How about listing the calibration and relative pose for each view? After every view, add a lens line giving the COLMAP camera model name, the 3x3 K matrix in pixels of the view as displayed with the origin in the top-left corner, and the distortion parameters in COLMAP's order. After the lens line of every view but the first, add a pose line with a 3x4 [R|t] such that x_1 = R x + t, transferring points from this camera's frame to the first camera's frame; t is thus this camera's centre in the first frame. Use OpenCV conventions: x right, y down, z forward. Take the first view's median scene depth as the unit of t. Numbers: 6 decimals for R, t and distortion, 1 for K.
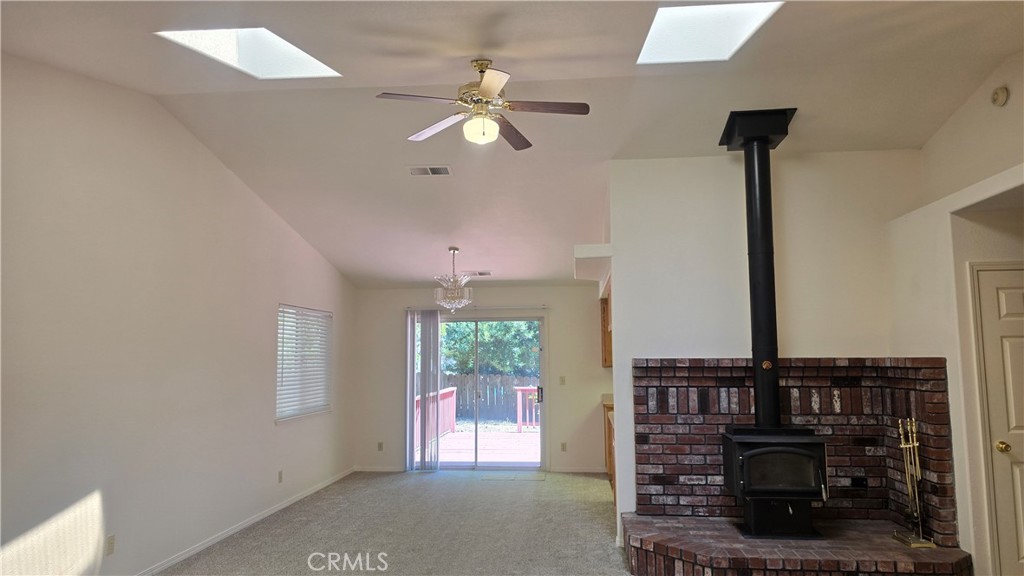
lens RADIAL K [[692.8, 0, 511.7], [0, 692.8, 282.7], [0, 0, 1]] dist [0.025378, -0.008168]
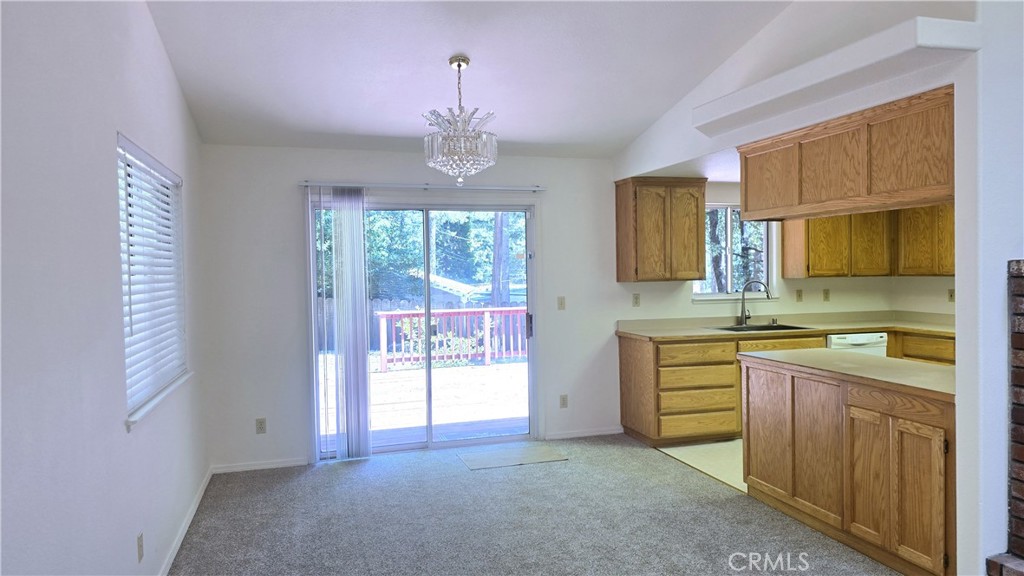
lens RADIAL K [[692.8, 0, 516.5], [0, 692.8, 296.6], [0, 0, 1]] dist [0.025378, -0.008168]
pose [[0.922744, -0.026661, 0.384491, -0.215762], [-0.026989, 0.990686, 0.133466, 0.048774], [-0.384468, -0.133532, 0.913429, 0.416029]]
